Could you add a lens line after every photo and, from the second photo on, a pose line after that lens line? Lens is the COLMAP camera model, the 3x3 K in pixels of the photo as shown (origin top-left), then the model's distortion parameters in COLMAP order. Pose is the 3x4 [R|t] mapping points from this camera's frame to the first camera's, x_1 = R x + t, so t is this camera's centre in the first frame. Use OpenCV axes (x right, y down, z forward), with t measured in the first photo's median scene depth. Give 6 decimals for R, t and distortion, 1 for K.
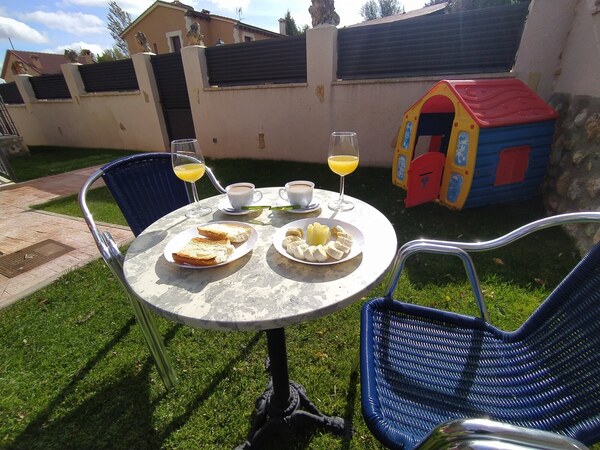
lens RADIAL K [[270.1, 0, 300.0], [0, 270.1, 225.0], [0, 0, 1]] dist [-0.002236, 0.005564]
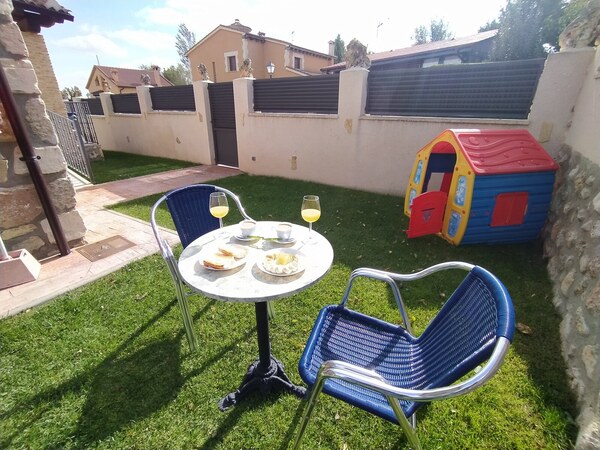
lens RADIAL K [[270.1, 0, 300.0], [0, 270.1, 225.0], [0, 0, 1]] dist [-0.002236, 0.005564]
pose [[0.988026, 0.093694, -0.122583, 0.090903], [-0.099137, 0.994306, -0.039071, -0.030626], [0.118224, 0.050756, 0.991689, -0.182818]]
